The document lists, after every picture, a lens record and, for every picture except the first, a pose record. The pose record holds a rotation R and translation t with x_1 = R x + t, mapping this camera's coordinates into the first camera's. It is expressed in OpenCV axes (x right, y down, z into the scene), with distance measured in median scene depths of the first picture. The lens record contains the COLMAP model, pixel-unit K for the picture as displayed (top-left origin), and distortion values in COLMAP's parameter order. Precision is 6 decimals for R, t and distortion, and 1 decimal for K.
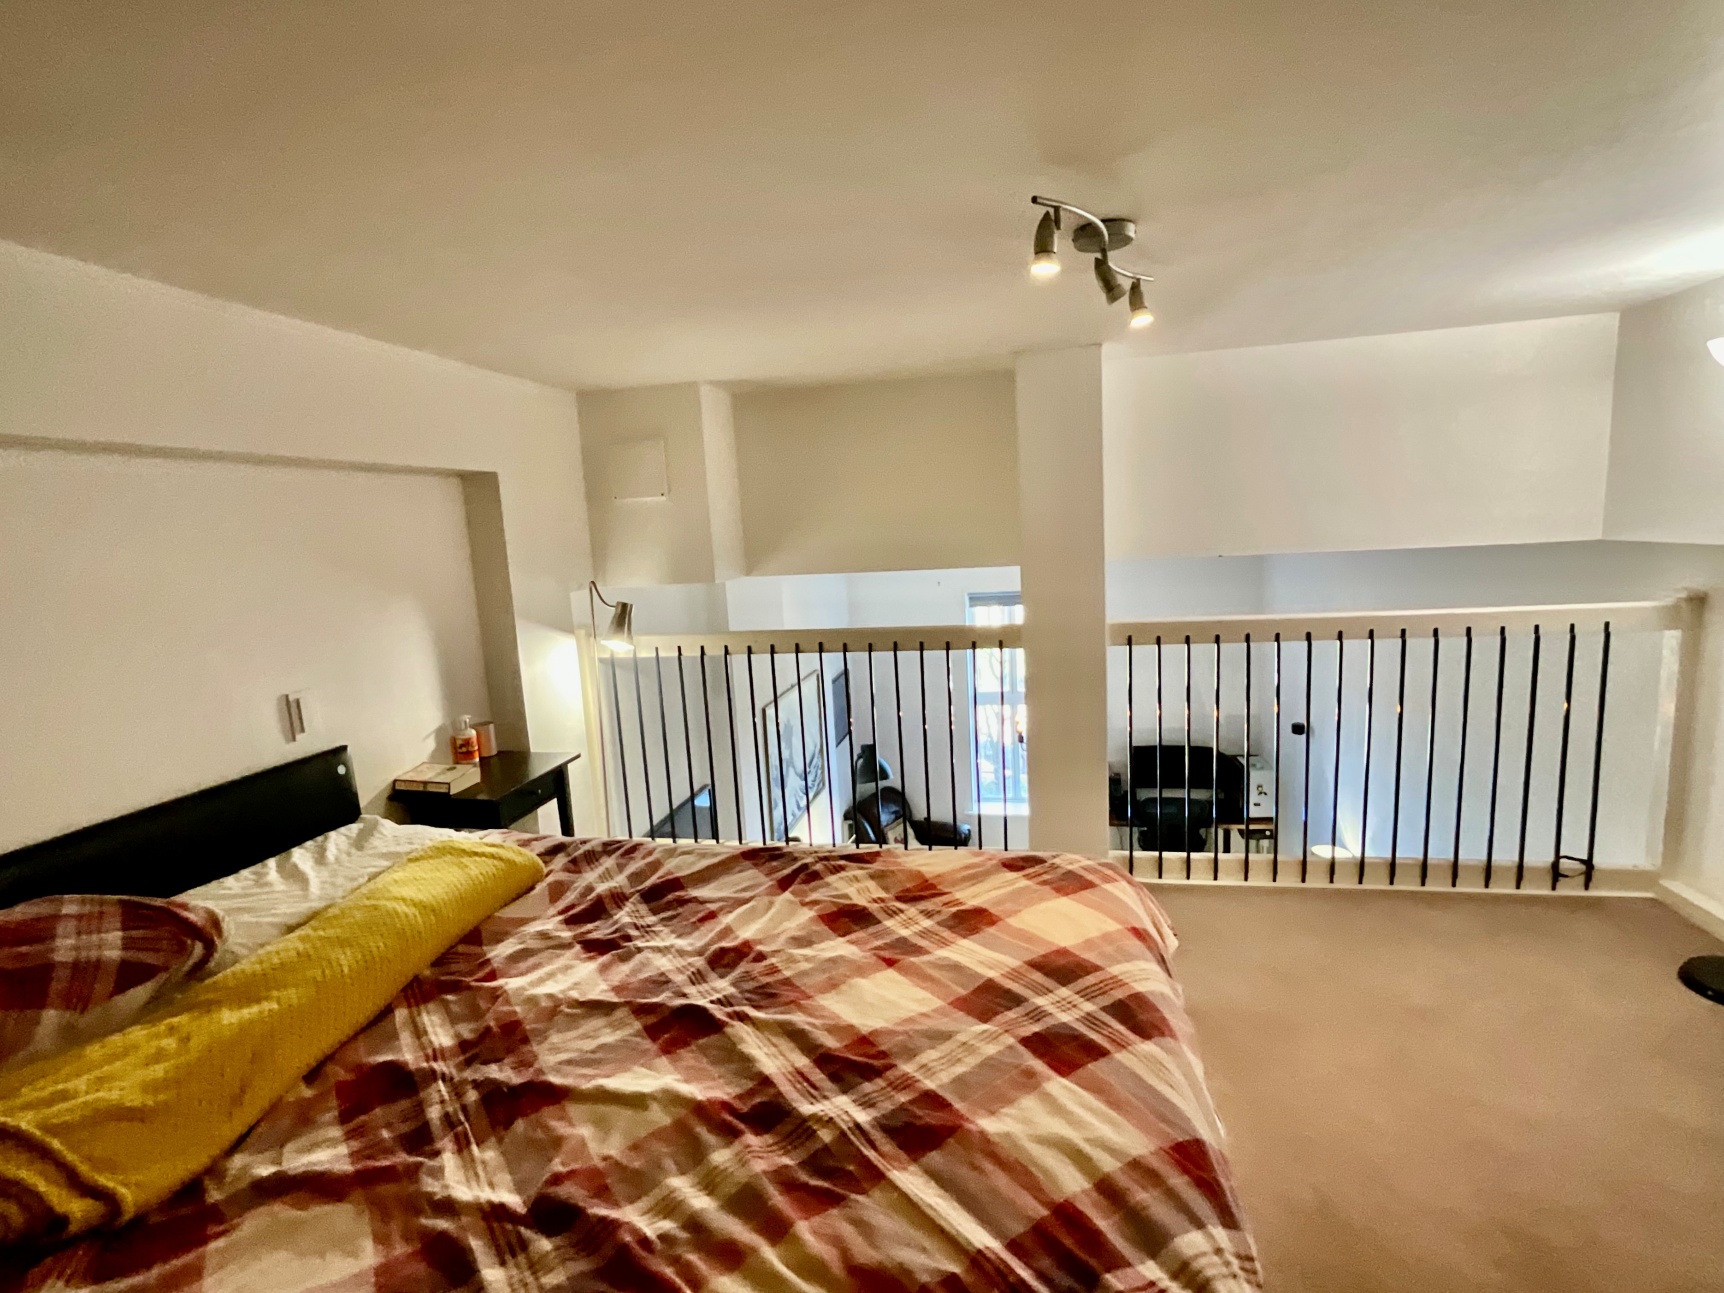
lens RADIAL K [[815.9, 0, 864.0], [0, 815.9, 646.3], [0, 0, 1]] dist [-0.003416, 0.005173]
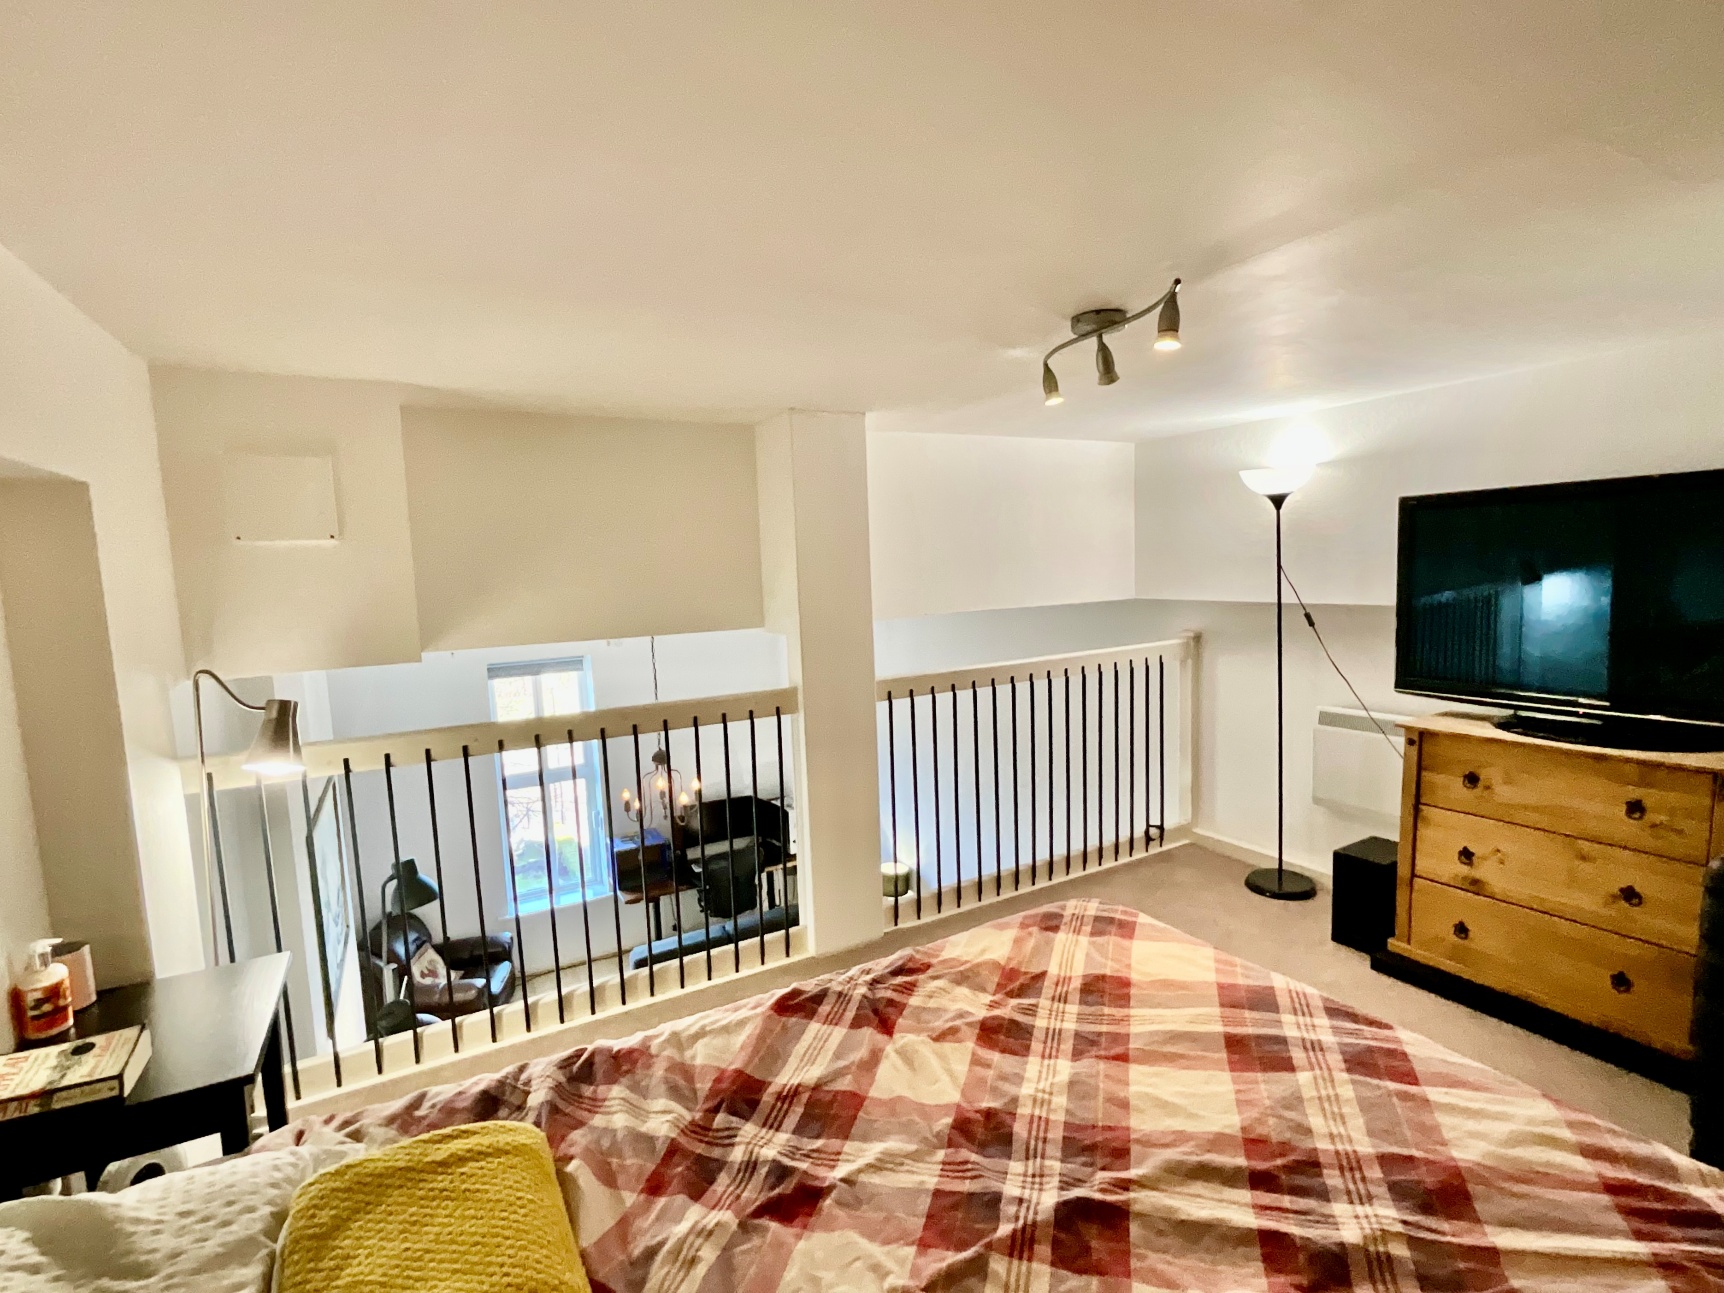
lens RADIAL K [[817.0, 0, 852.4], [0, 817.0, 644.7], [0, 0, 1]] dist [0.003192, 0.000944]
pose [[0.759156, -0.039598, 0.649703, -0.445453], [0.090652, 0.994852, -0.045289, -0.033114], [-0.644565, 0.093278, 0.758838, 0.265313]]
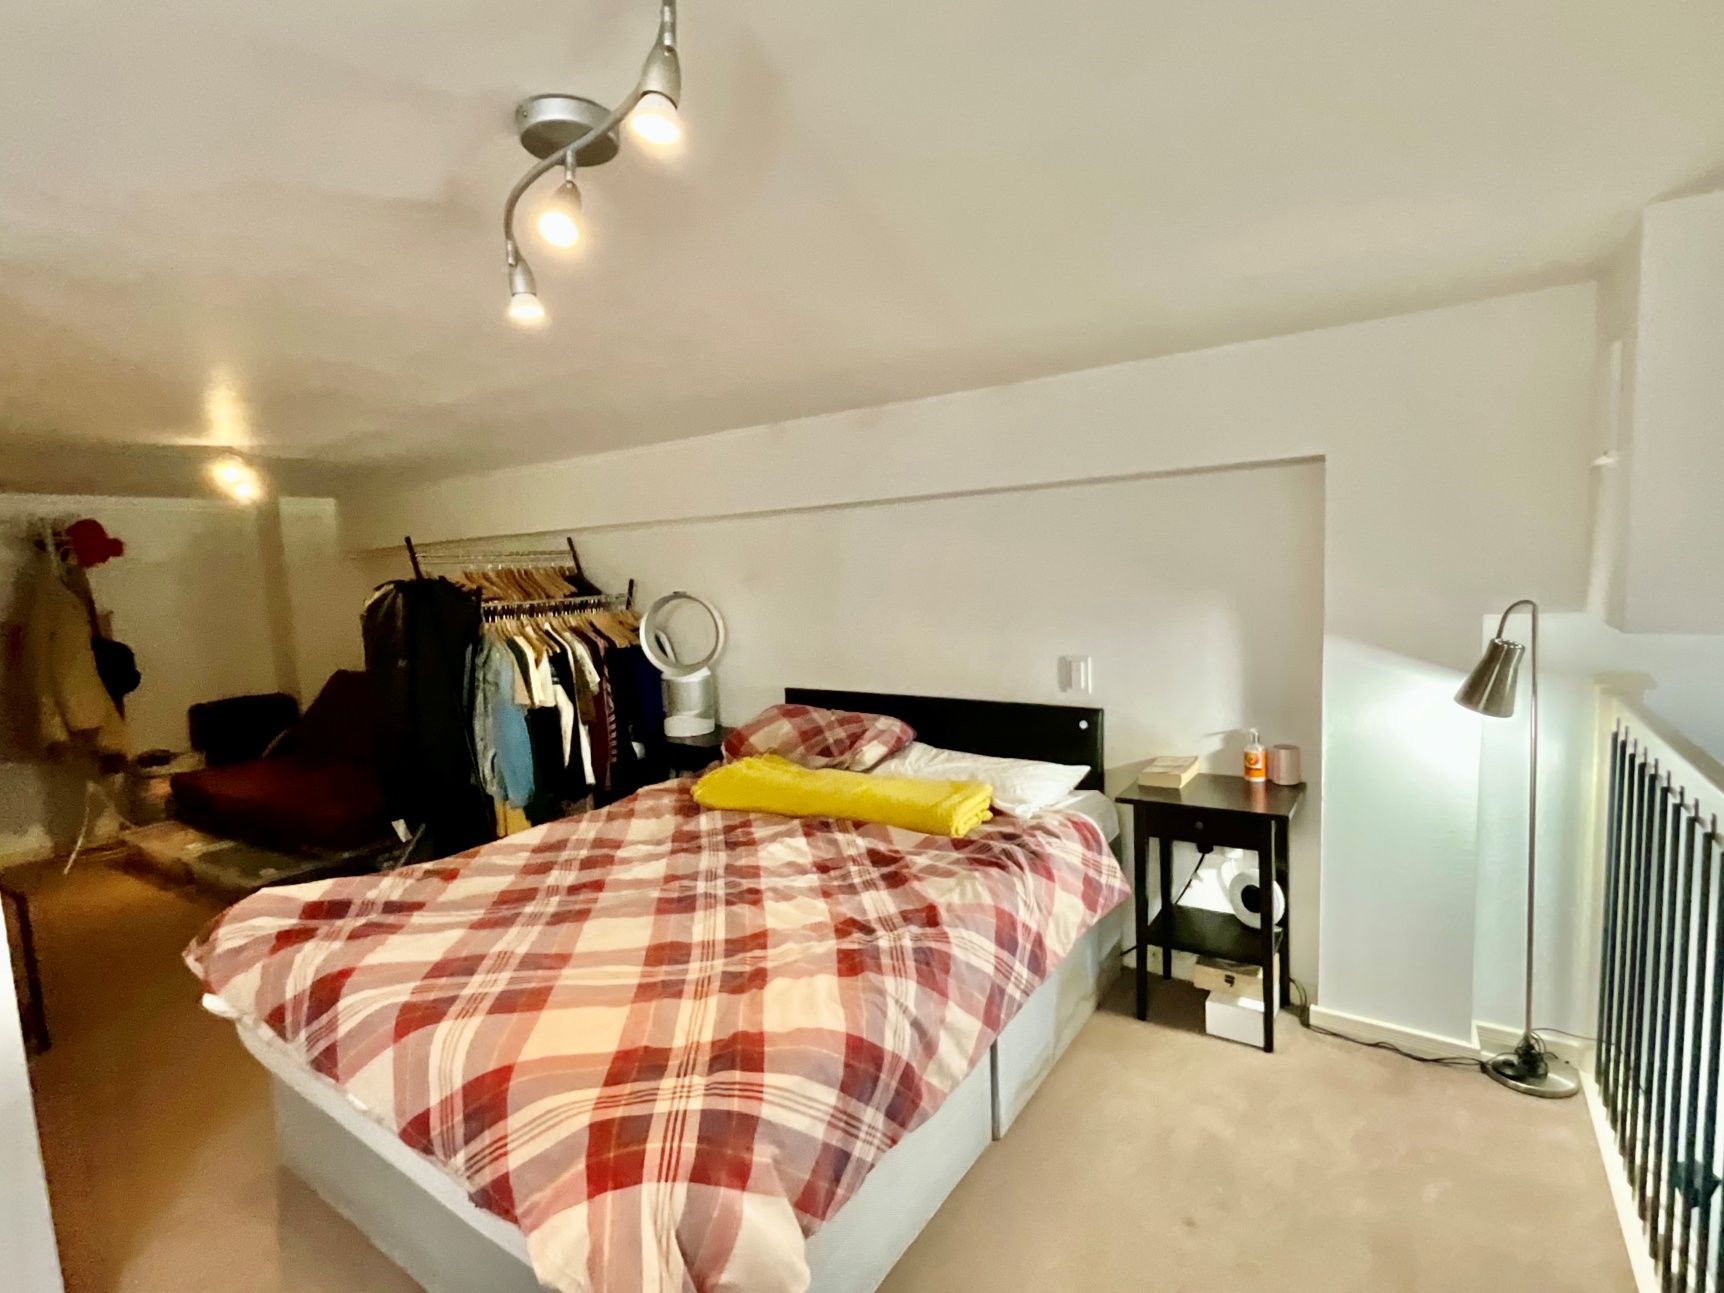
lens RADIAL K [[815.9, 0, 864.0], [0, 815.9, 646.3], [0, 0, 1]] dist [-0.003416, 0.005173]
pose [[-0.377852, 0.159362, -0.912048, 0.524312], [-0.070605, 0.977248, 0.200005, -0.159263], [0.923170, 0.139967, -0.358003, 0.916296]]
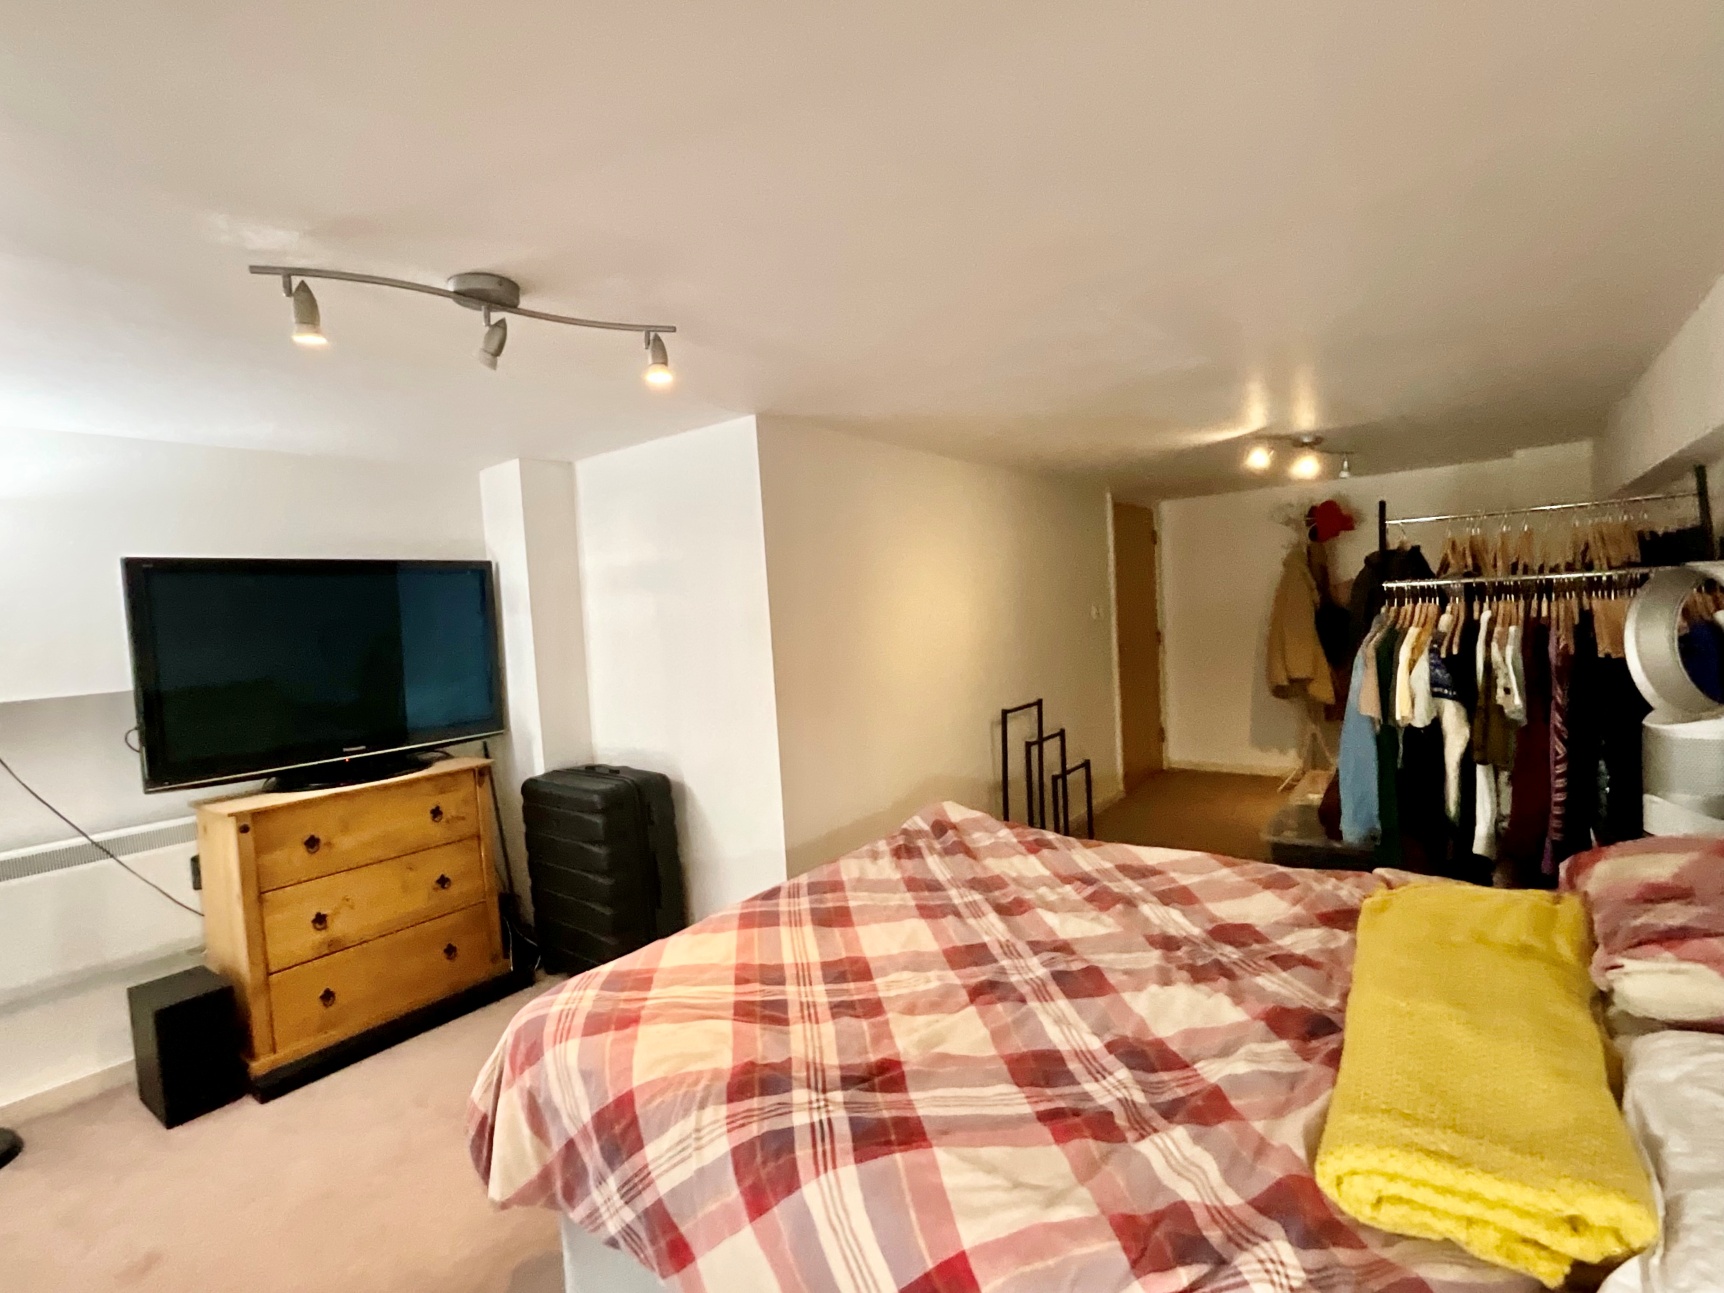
lens RADIAL K [[815.9, 0, 864.0], [0, 815.9, 646.3], [0, 0, 1]] dist [-0.003416, 0.005173]
pose [[-0.895010, 0.087247, 0.437429, -0.295150], [0.170865, 0.972939, 0.155544, -0.117955], [-0.412021, 0.213955, -0.885699, 1.077979]]
